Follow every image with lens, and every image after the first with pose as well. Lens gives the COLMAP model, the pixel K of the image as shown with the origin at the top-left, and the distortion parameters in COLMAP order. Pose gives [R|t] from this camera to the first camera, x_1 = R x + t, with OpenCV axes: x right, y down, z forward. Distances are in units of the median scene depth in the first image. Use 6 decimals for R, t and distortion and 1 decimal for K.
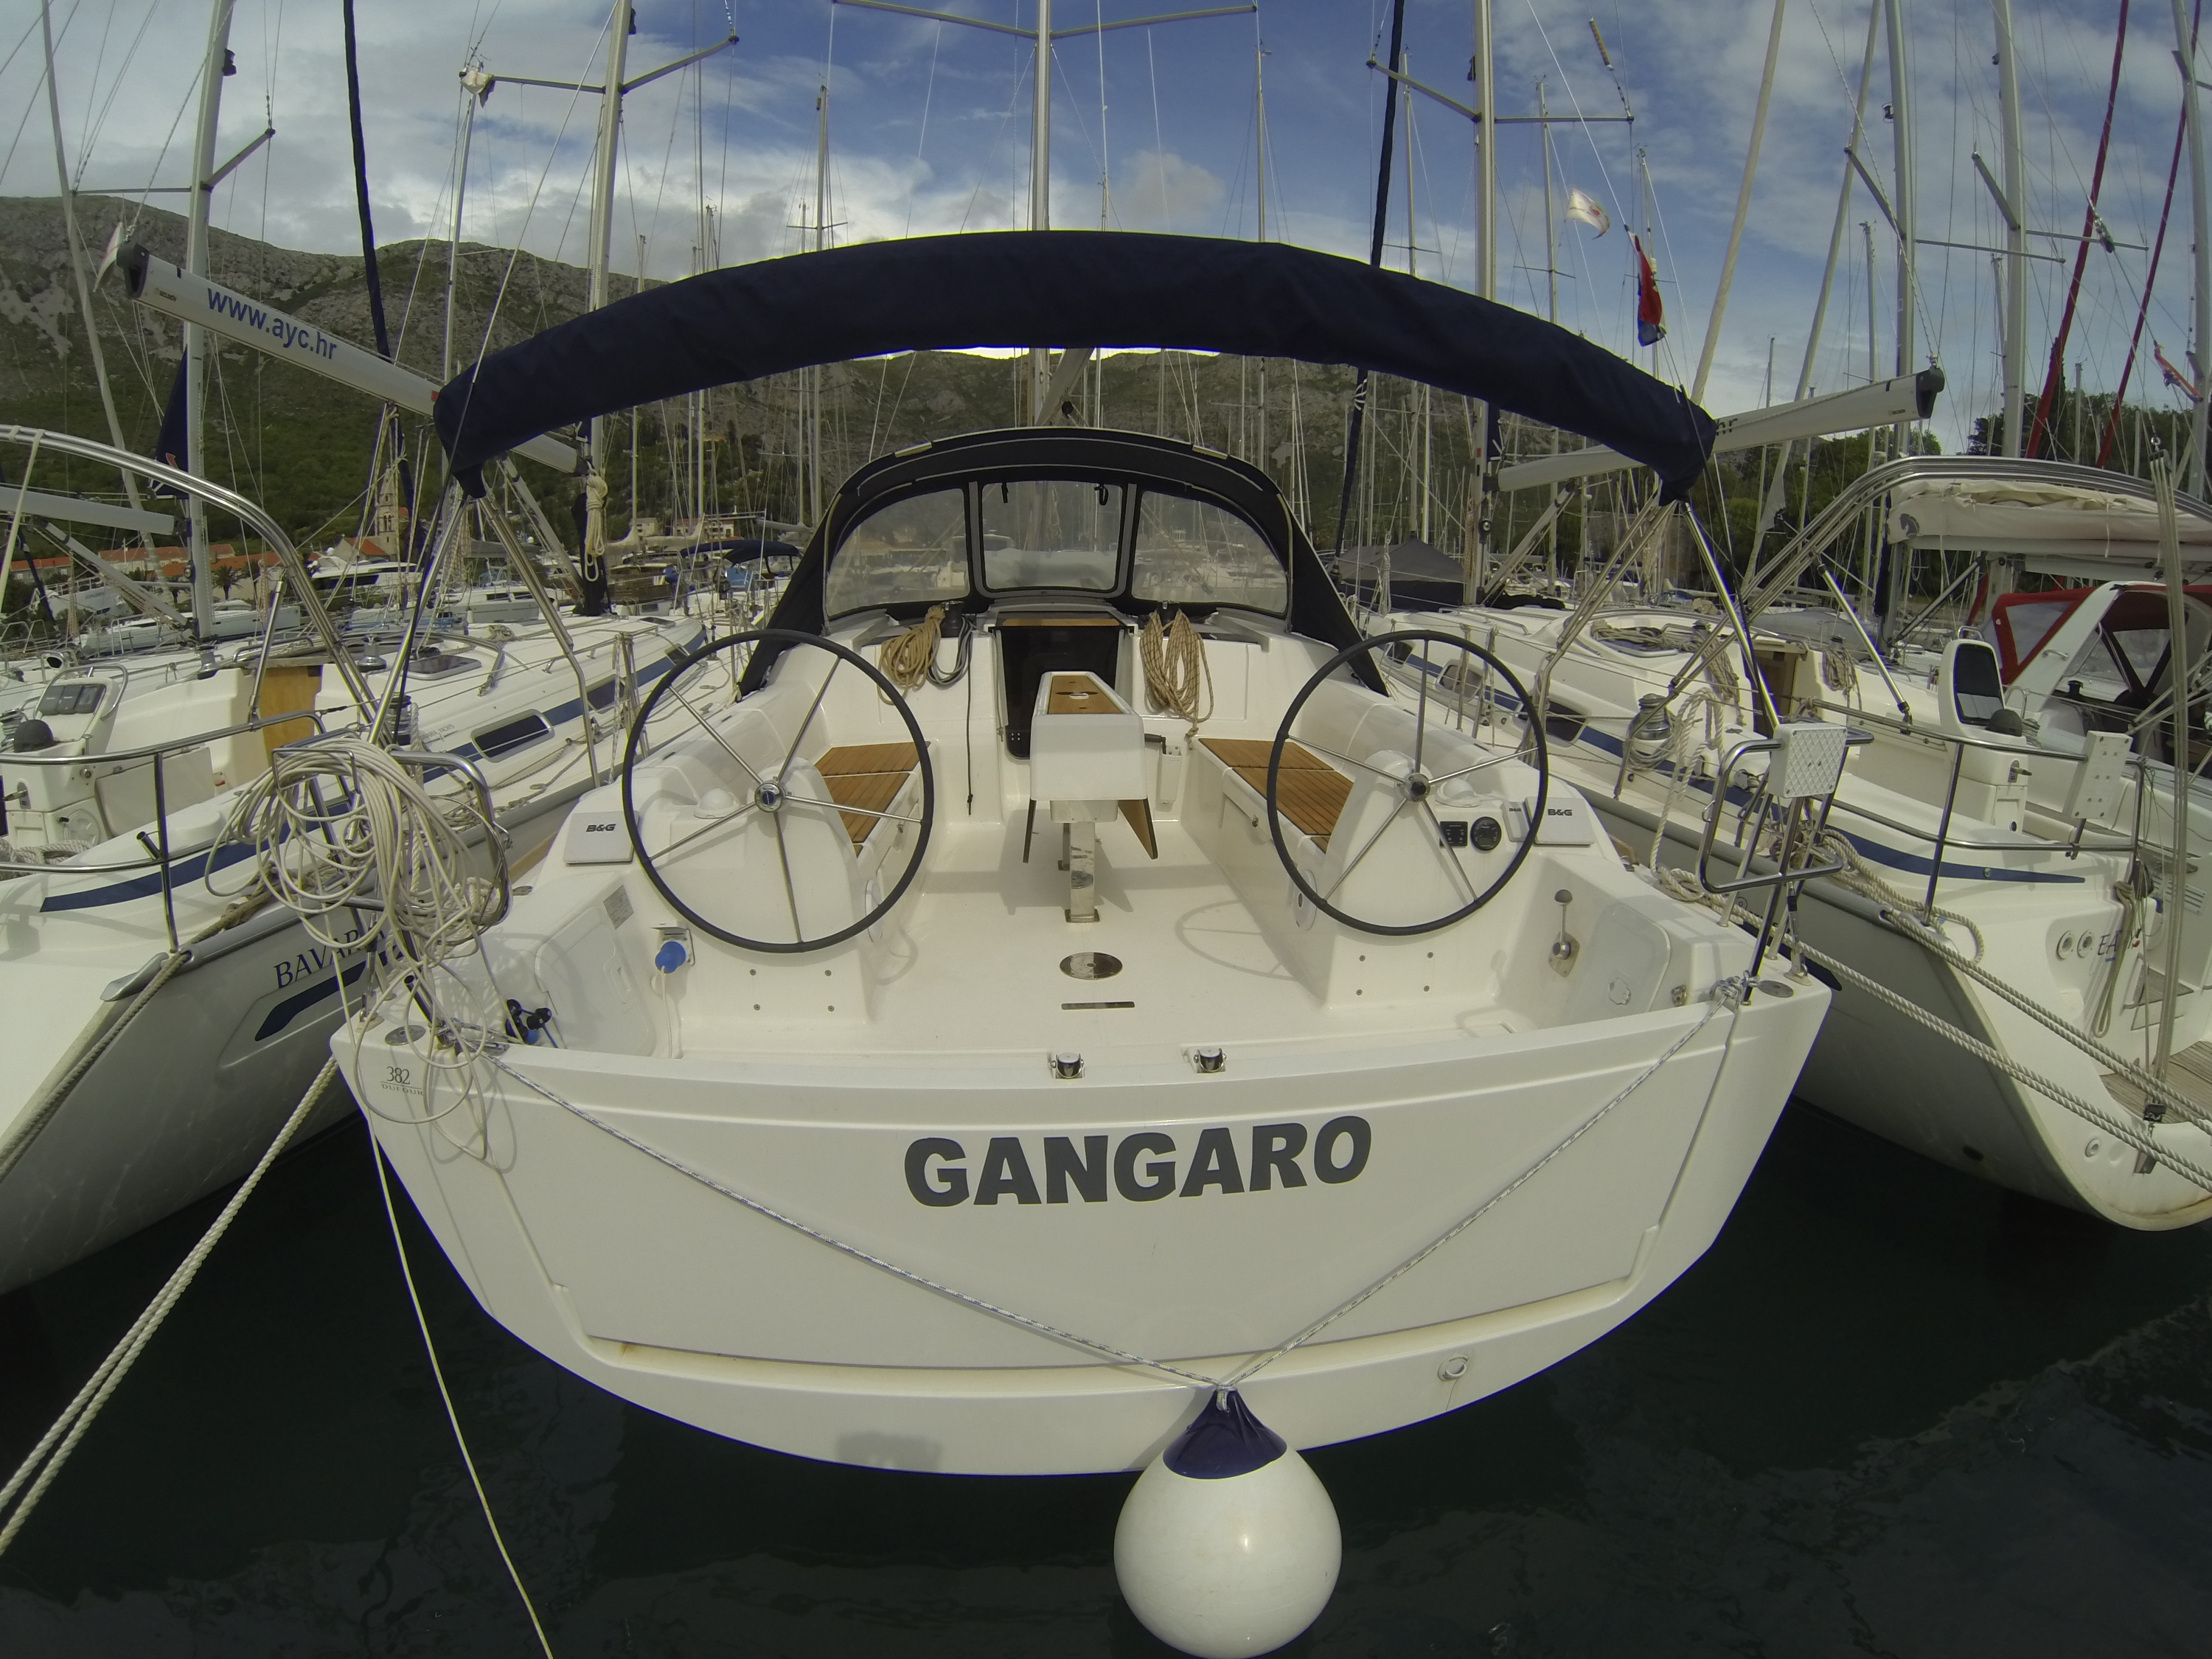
lens RADIAL K [[978.2, 0, 1106.0], [0, 978.2, 829.5], [0, 0, 1]] dist [-0.188875, 0.029489]
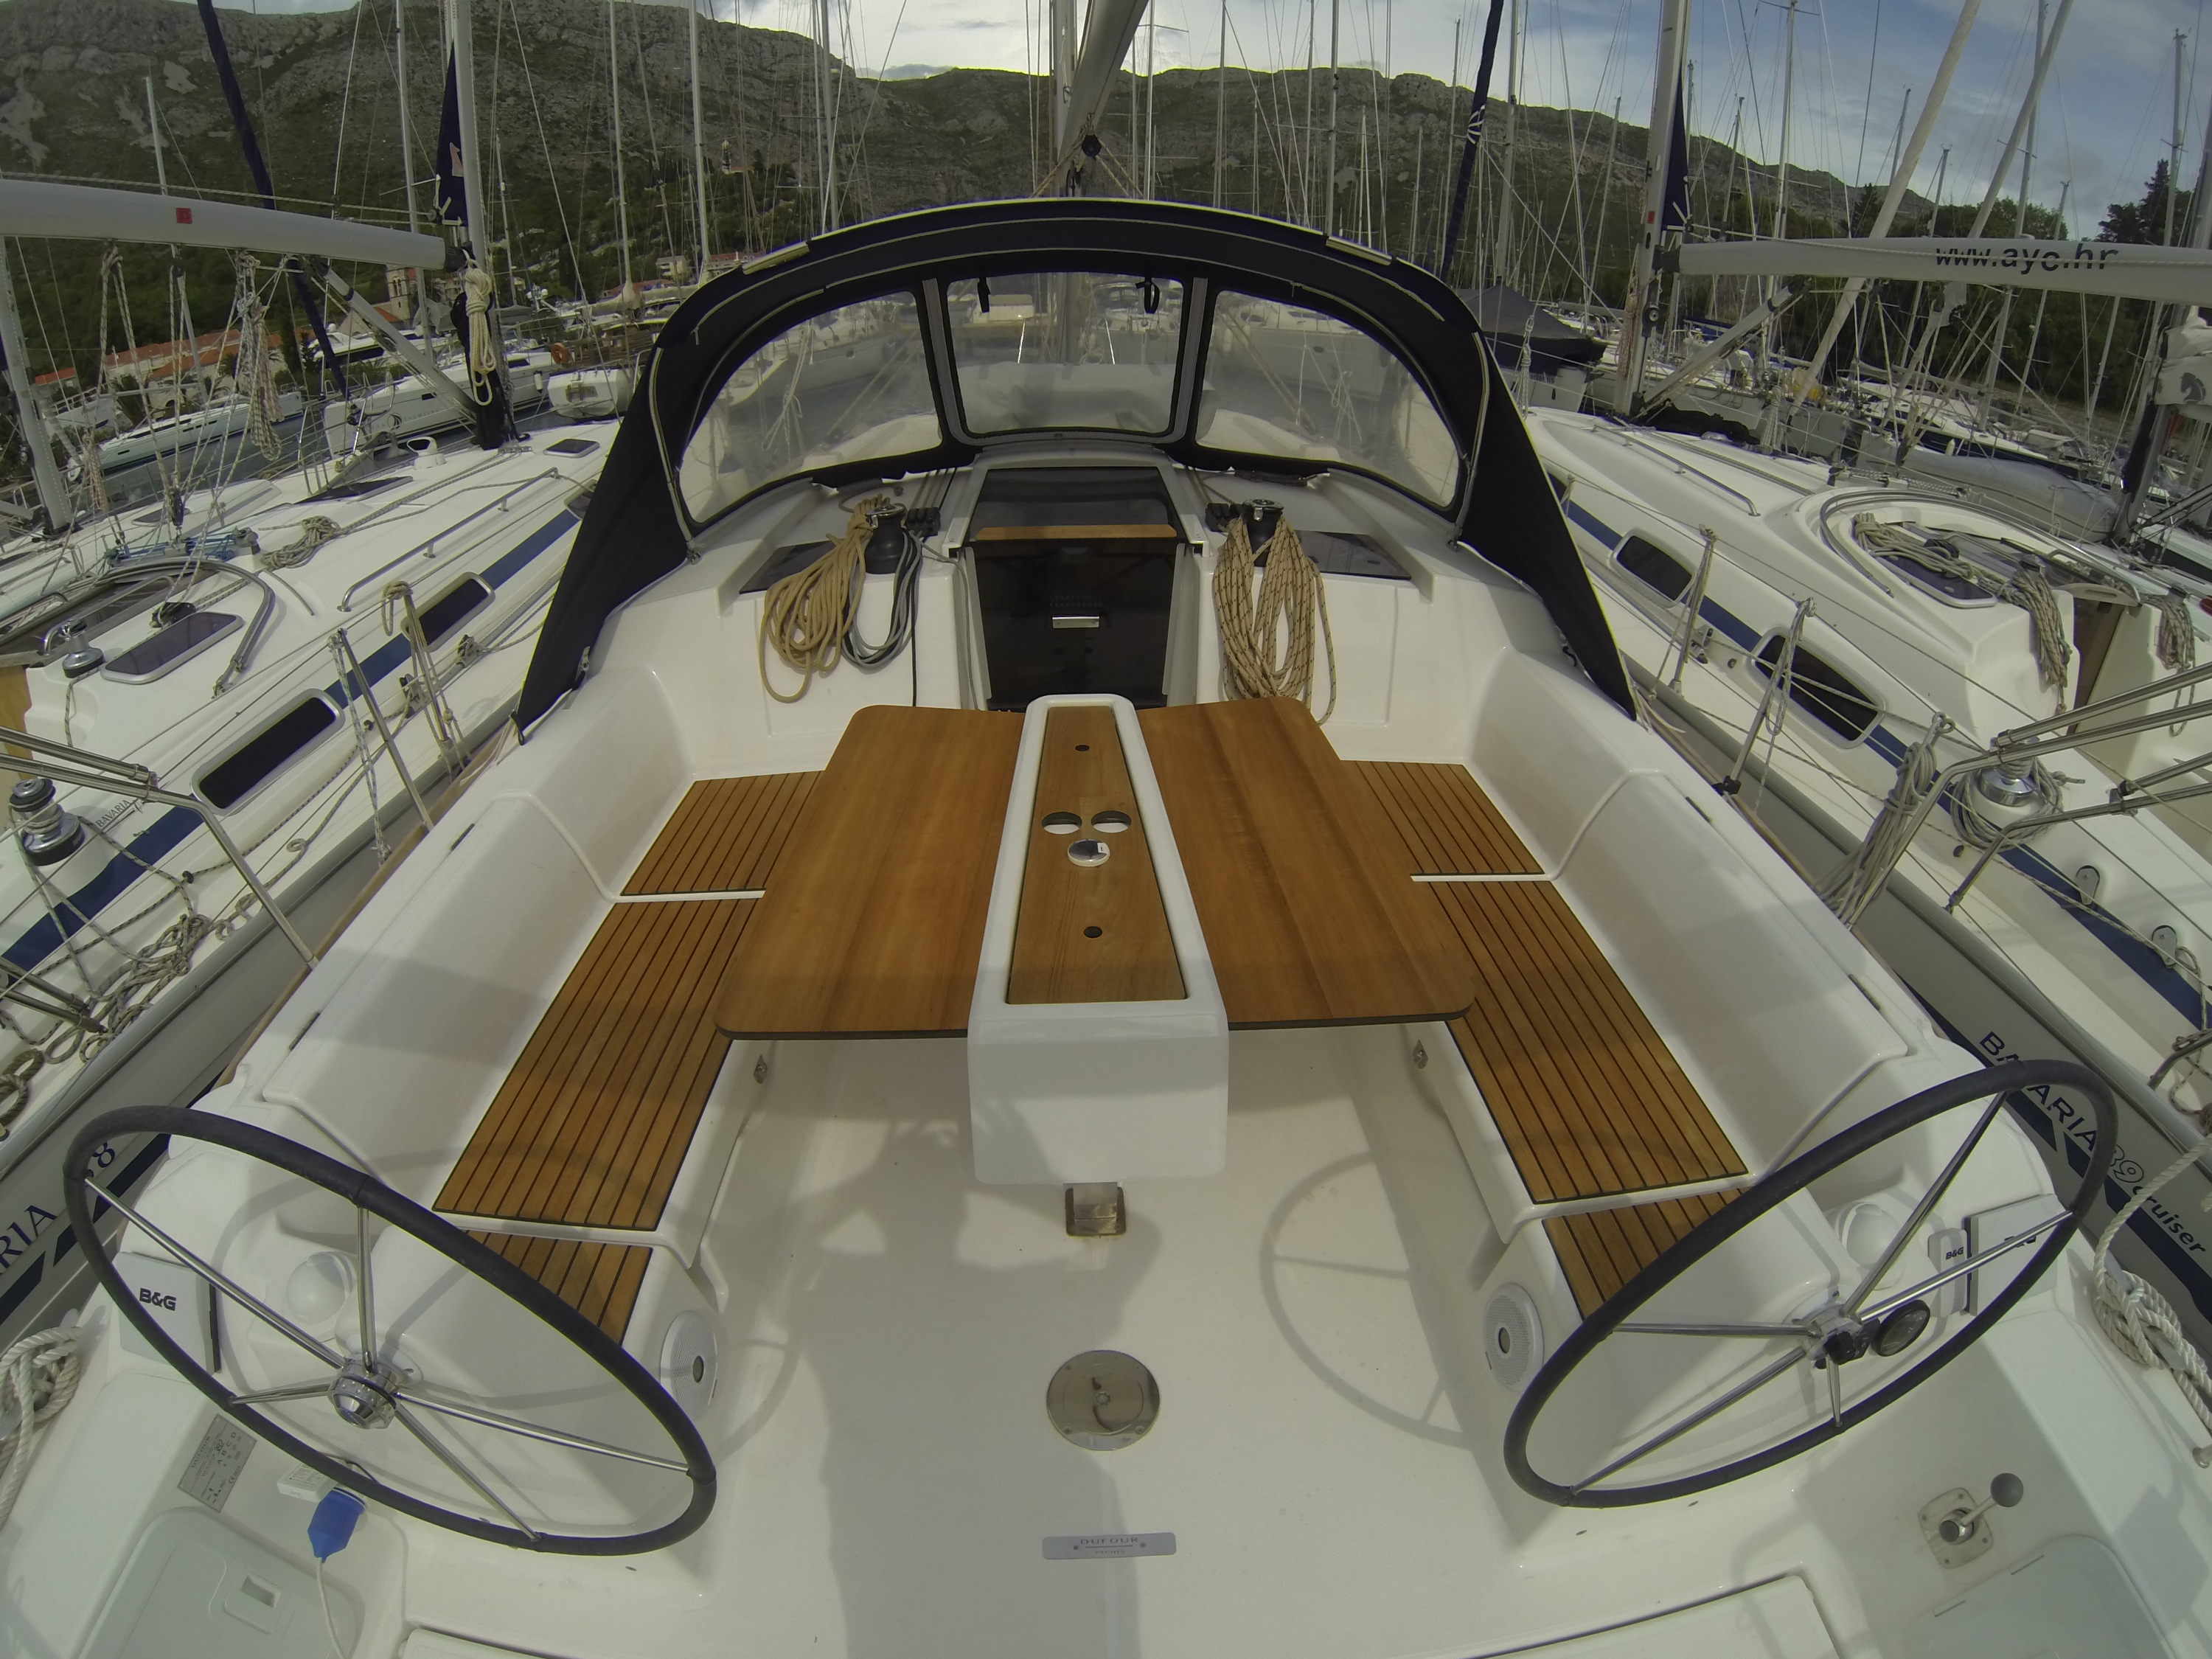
lens RADIAL K [[978.2, 0, 1106.0], [0, 978.2, 829.5], [0, 0, 1]] dist [-0.188875, 0.029489]
pose [[0.999225, 0.014539, -0.036580, -0.004985], [-0.004733, 0.966922, 0.255028, -0.179484], [0.039078, -0.254657, 0.966242, 0.371942]]
